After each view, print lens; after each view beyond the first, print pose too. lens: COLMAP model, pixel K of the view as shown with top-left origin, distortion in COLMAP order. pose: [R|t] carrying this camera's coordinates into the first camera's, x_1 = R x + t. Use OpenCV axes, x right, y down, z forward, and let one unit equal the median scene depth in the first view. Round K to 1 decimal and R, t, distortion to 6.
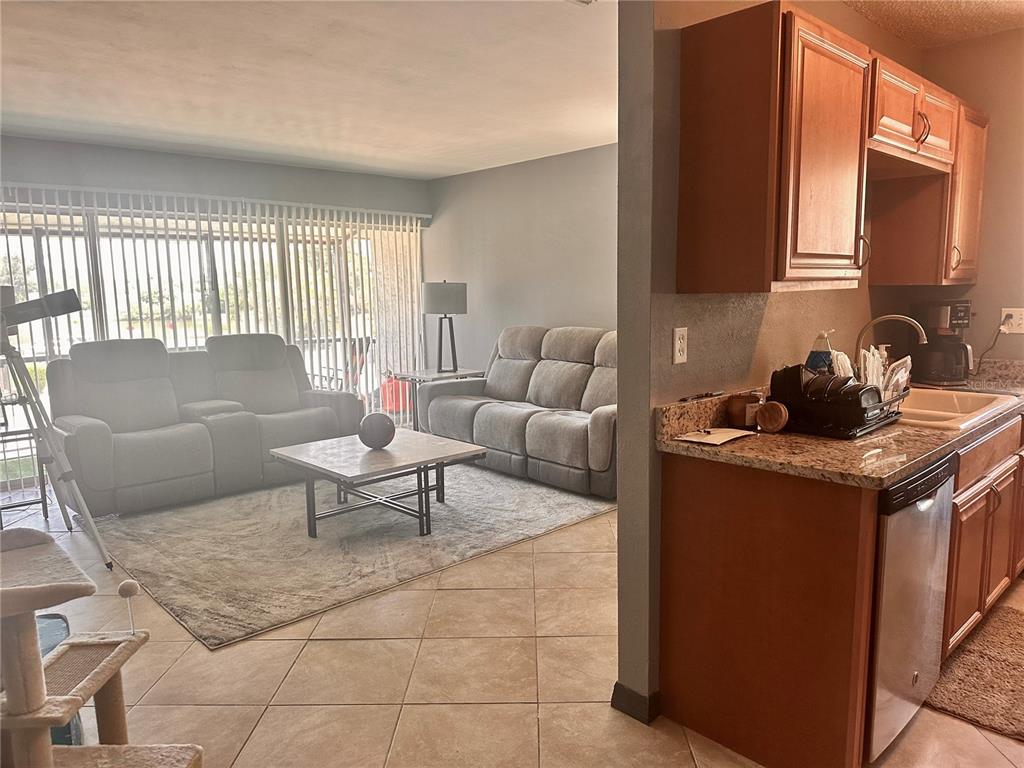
lens RADIAL K [[725.9, 0, 544.8], [0, 725.9, 387.5], [0, 0, 1]] dist [0.075865, -0.198788]
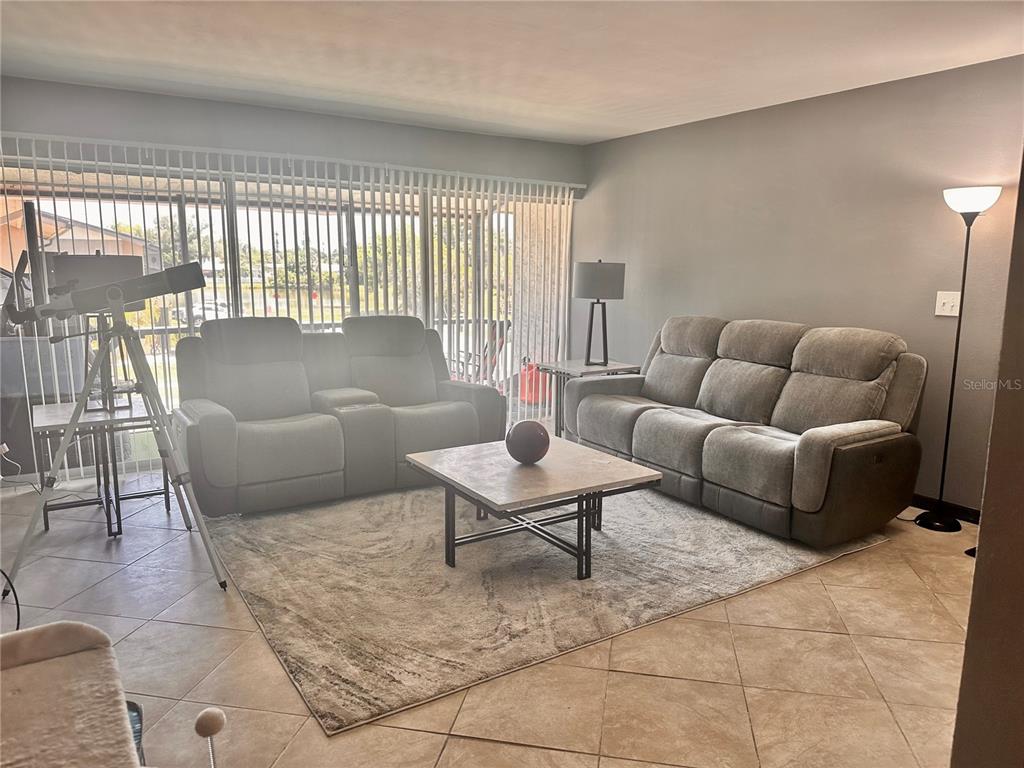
lens RADIAL K [[719.0, 0, 512.0], [0, 719.0, 384.0], [0, 0, 1]] dist [0.081419, -0.190740]
pose [[0.978105, 0.052504, -0.201379, -0.086622], [-0.047251, 0.998408, 0.030803, -0.030448], [0.202676, -0.020613, 0.979029, 0.193894]]
